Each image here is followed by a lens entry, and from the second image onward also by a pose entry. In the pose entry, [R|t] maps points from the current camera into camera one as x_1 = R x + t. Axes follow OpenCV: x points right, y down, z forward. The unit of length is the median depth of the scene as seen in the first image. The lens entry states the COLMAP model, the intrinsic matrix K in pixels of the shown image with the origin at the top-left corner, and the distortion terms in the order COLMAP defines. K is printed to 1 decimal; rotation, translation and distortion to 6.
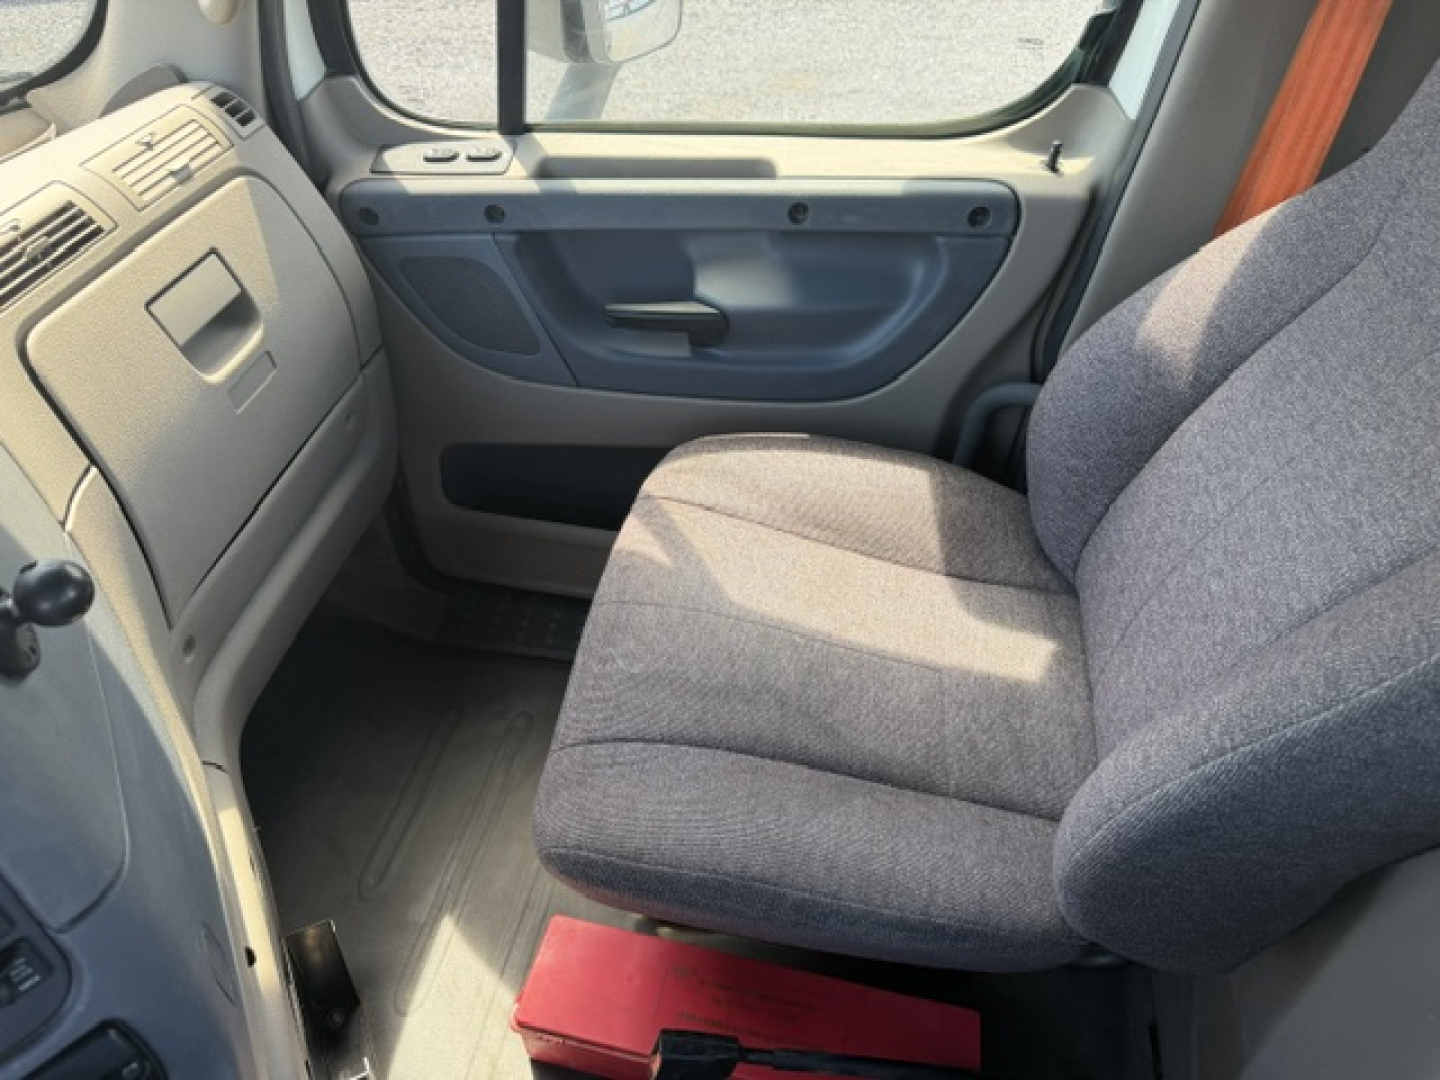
lens RADIAL K [[1025.3, 0, 720.0], [0, 1025.3, 540.0], [0, 0, 1]] dist [-0.000643, -0.002300]
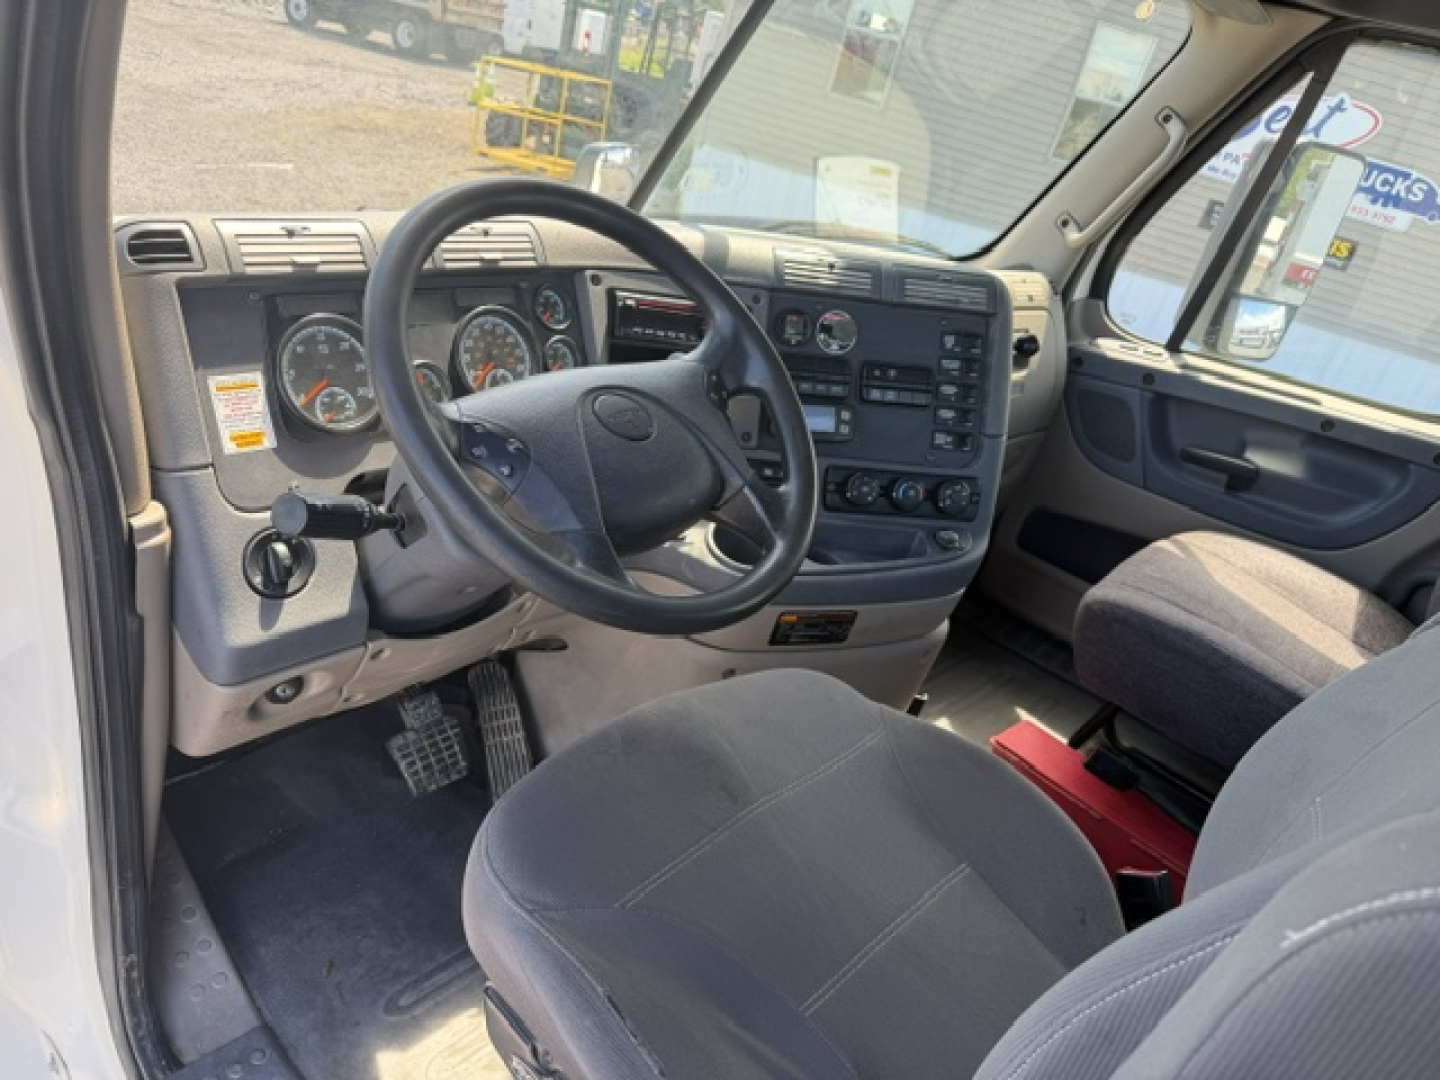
lens RADIAL K [[1026.8, 0, 713.7], [0, 1026.8, 533.6], [0, 0, 1]] dist [0.000135, -0.001533]
pose [[0.833816, 0.339617, -0.435215, 0.027117], [-0.484661, 0.827800, -0.282580, 0.813000], [0.264302, 0.446551, 0.854831, -0.665143]]
